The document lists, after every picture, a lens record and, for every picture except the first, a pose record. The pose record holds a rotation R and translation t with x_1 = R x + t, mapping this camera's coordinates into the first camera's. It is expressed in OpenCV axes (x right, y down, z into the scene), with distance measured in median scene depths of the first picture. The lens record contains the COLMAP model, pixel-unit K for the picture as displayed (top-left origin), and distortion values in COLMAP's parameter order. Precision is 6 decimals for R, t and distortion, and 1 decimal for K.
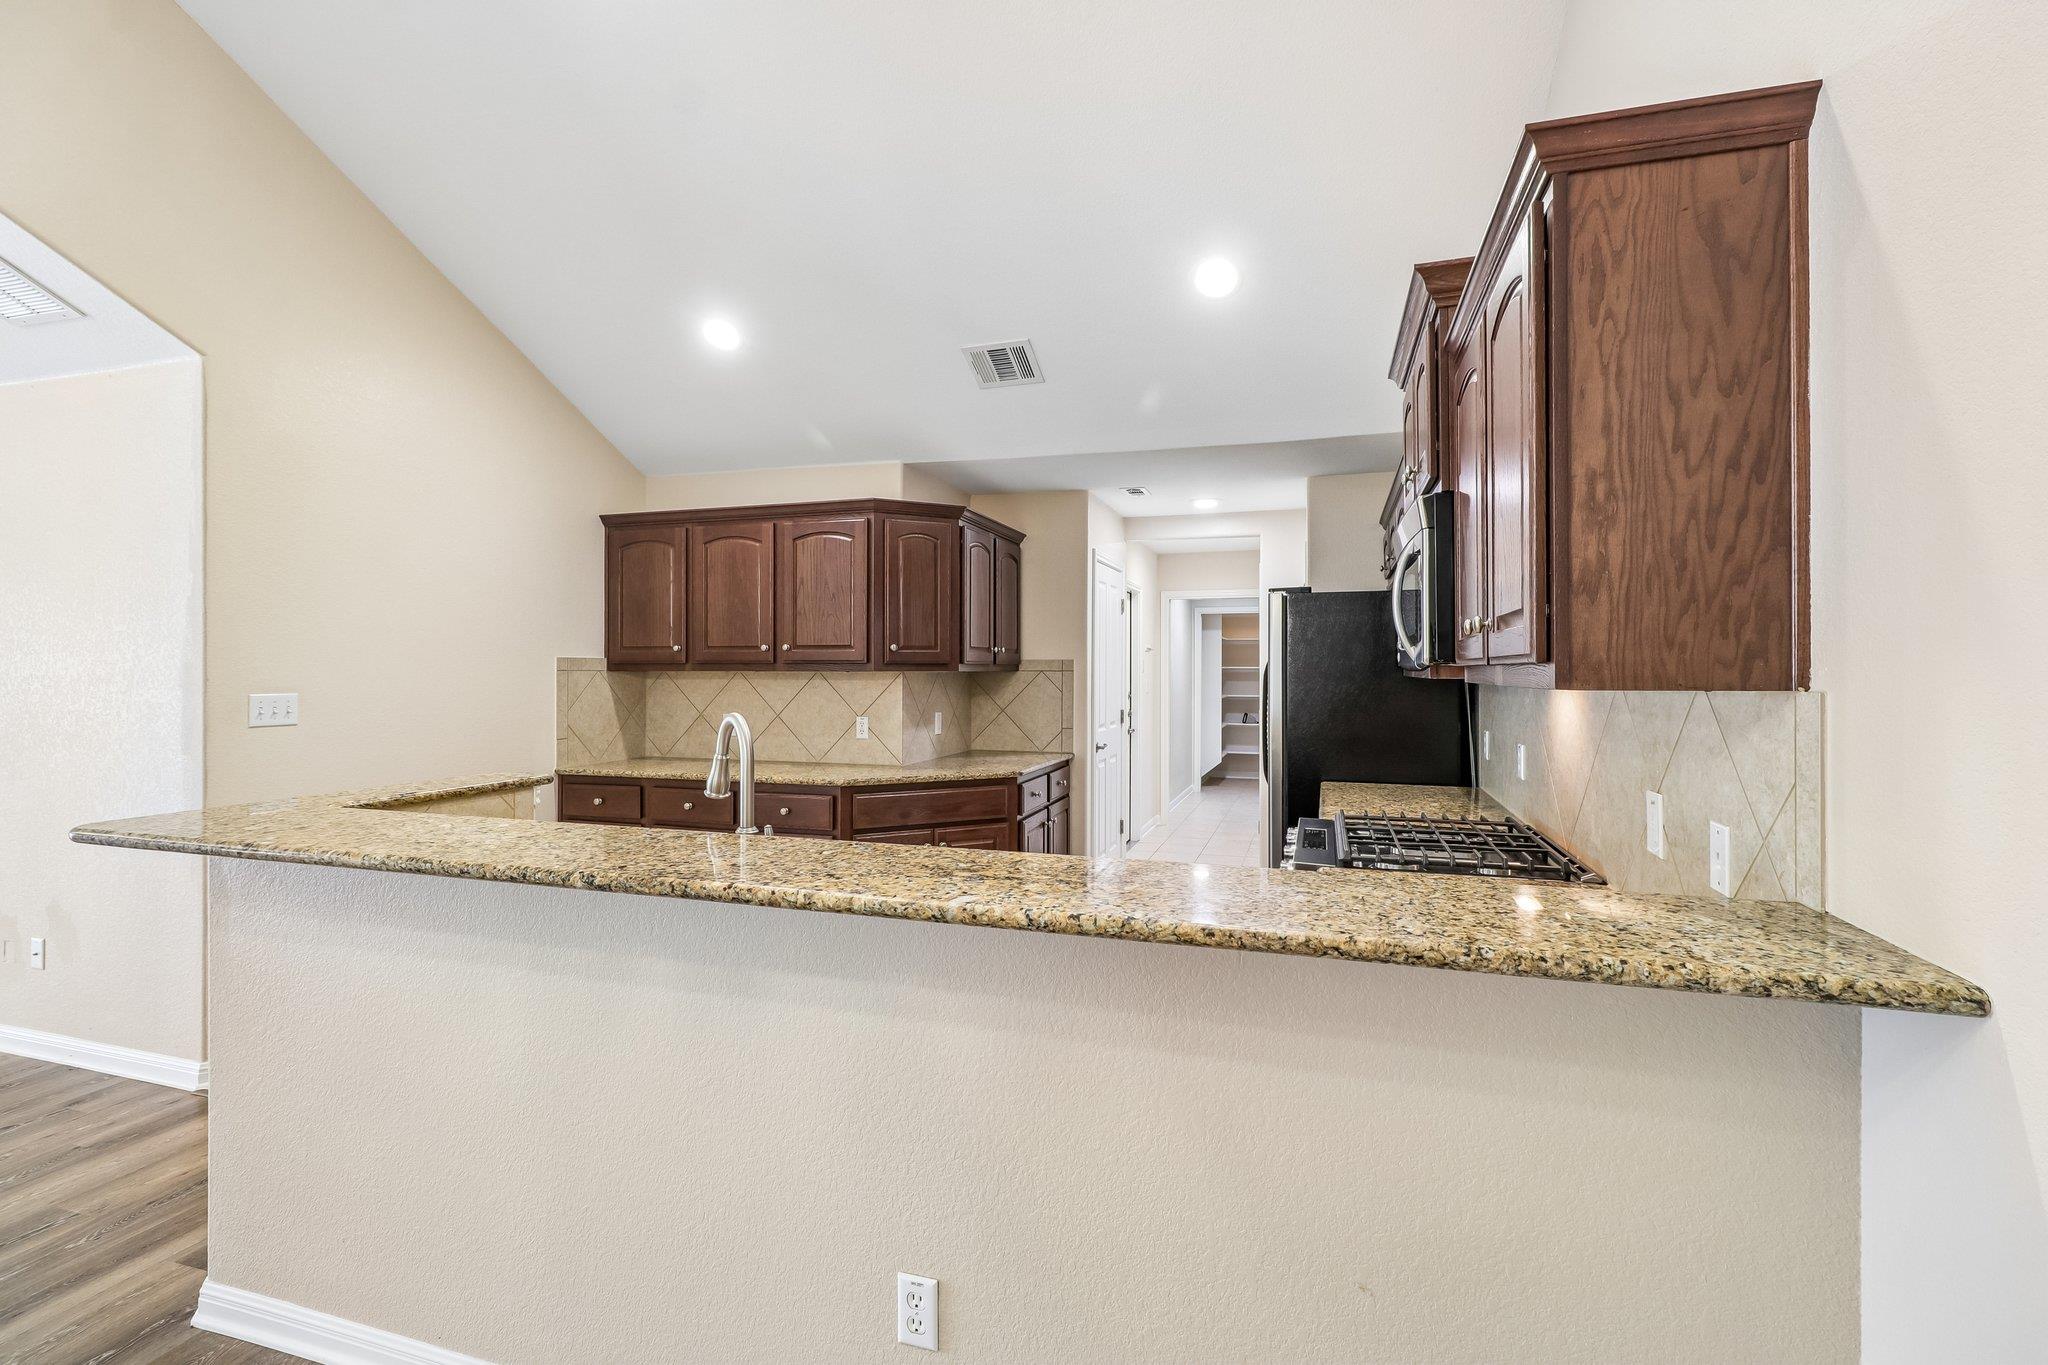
lens RADIAL K [[941.8, 0, 1018.5], [0, 941.8, 665.1], [0, 0, 1]] dist [0.001897, -0.000515]
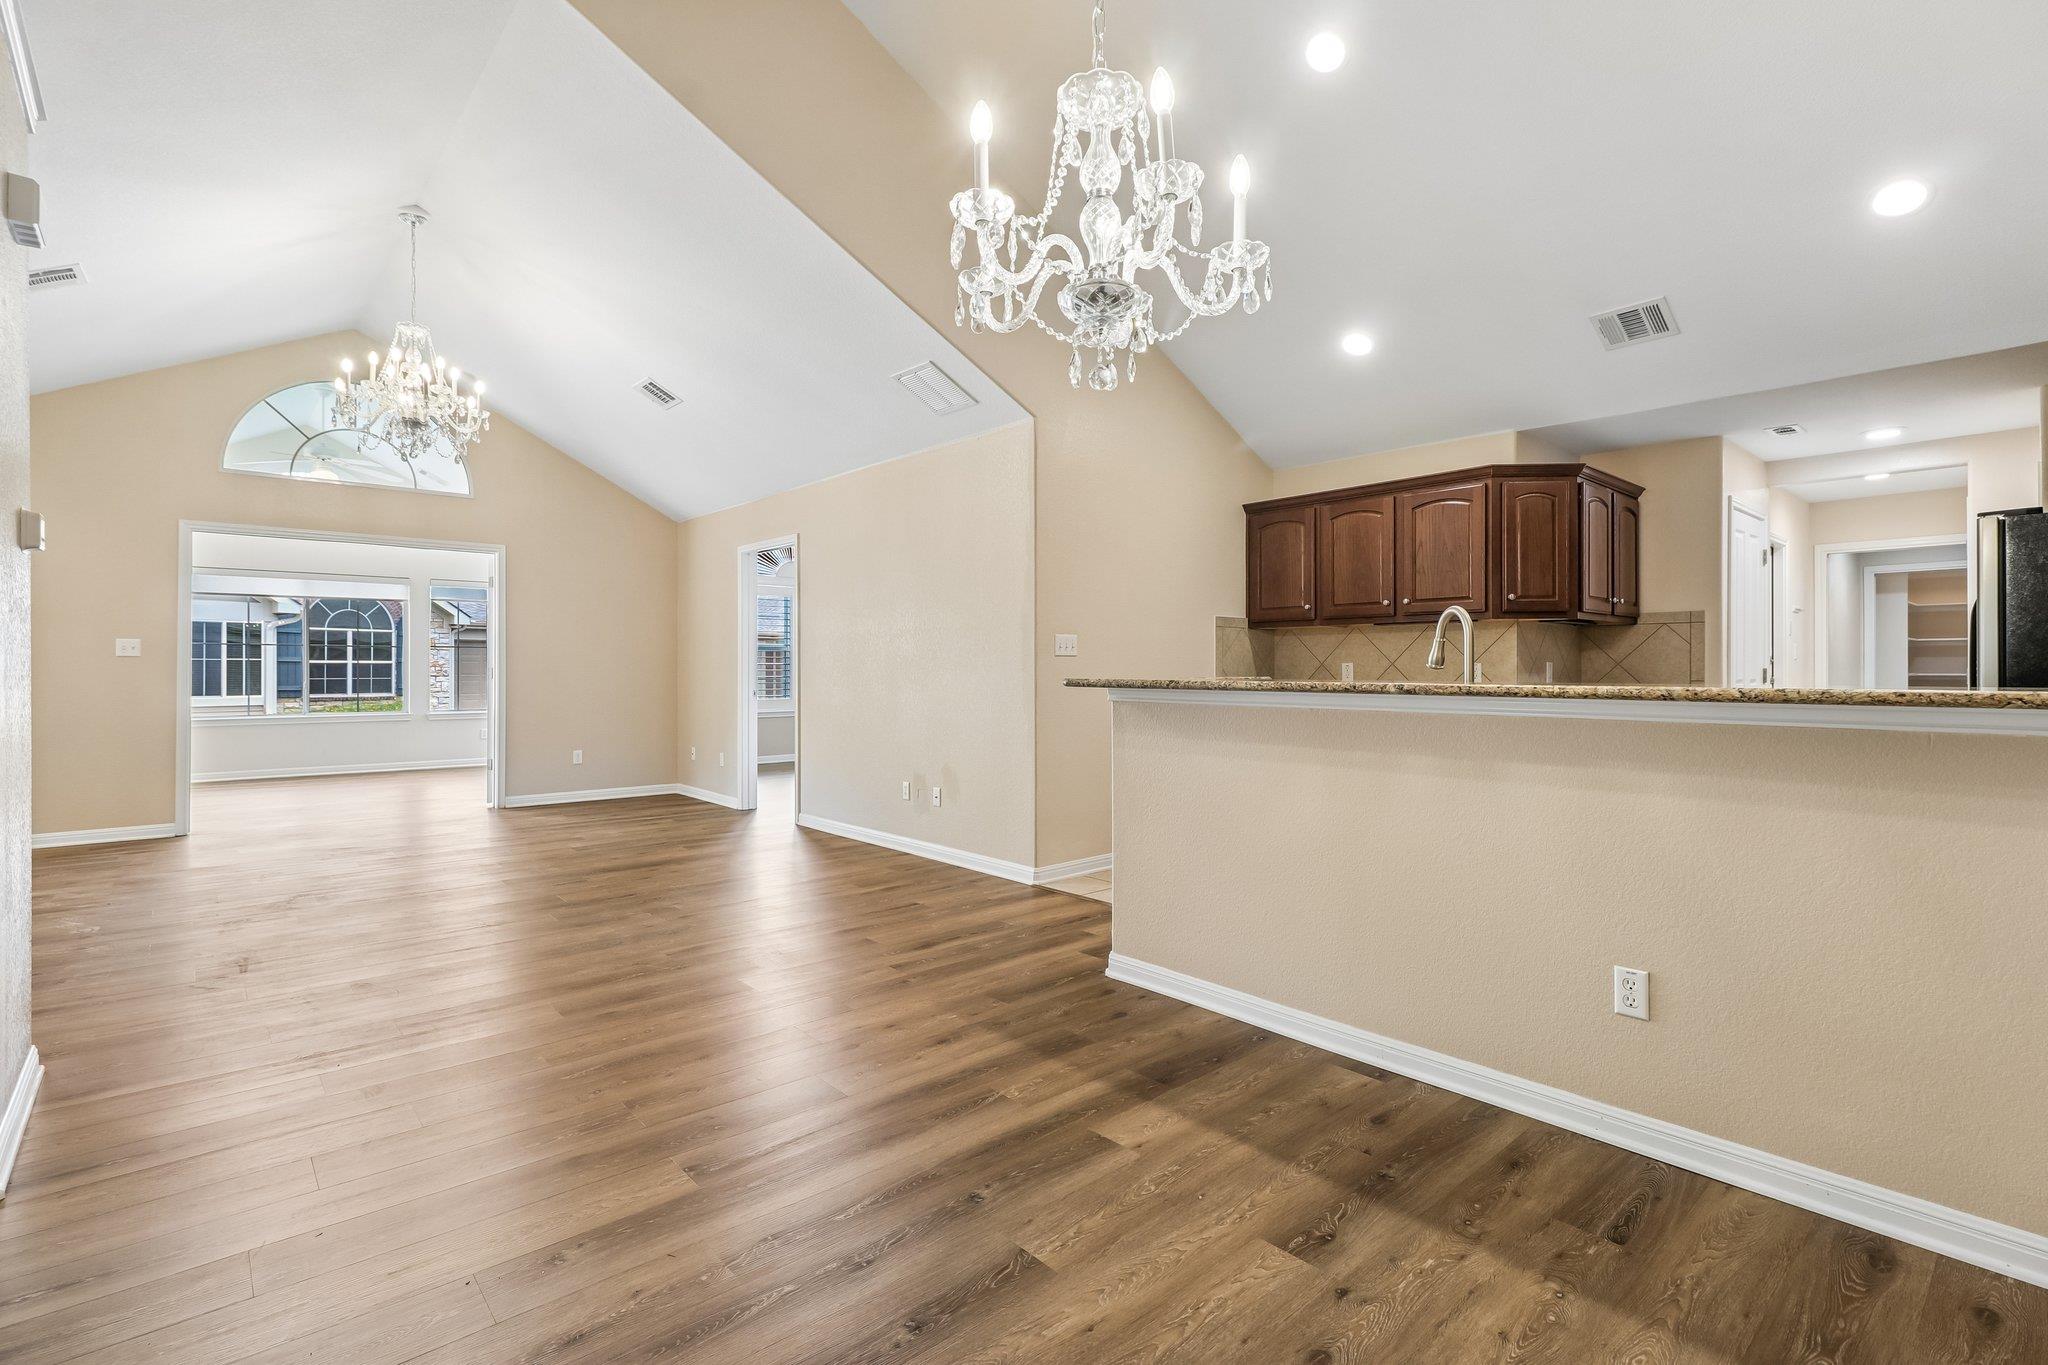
lens RADIAL K [[941.8, 0, 1018.5], [0, 941.8, 665.1], [0, 0, 1]] dist [0.001897, -0.000515]
pose [[0.856087, -0.002802, -0.516823, -0.053472], [0.002648, 0.999996, -0.001034, 0.058217], [0.516824, -0.000483, 0.856091, -0.241247]]
